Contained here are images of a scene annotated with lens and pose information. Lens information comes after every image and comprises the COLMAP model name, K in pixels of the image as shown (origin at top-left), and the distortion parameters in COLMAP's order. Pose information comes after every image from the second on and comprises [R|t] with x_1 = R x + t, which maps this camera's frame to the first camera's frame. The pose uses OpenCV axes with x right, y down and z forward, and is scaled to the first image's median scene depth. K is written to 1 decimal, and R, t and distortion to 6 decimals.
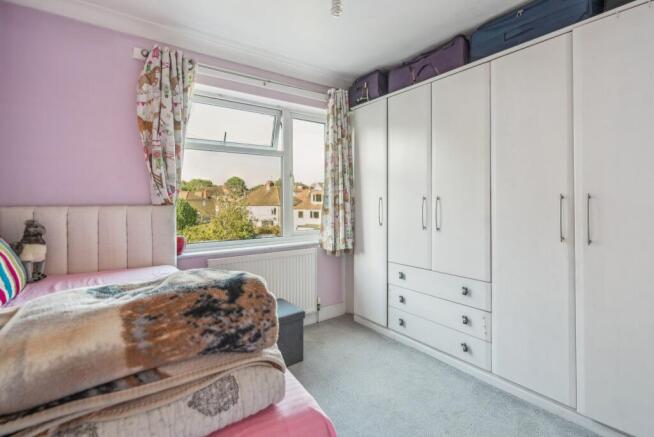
lens RADIAL K [[309.8, 0, 327.0], [0, 309.8, 218.5], [0, 0, 1]] dist [0.000272, 0.000309]
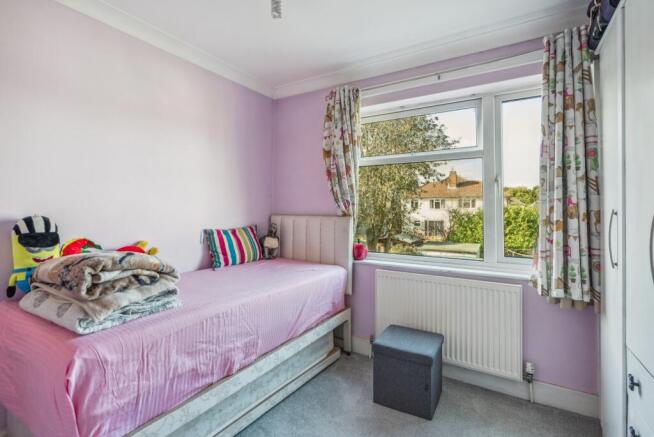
lens RADIAL K [[309.8, 0, 327.0], [0, 309.8, 218.5], [0, 0, 1]] dist [0.000272, 0.000309]
pose [[0.390700, 0.029612, -0.920042, 0.547212], [-0.060473, 0.998149, 0.006446, -0.037676], [0.918529, 0.053119, 0.391768, 0.460734]]
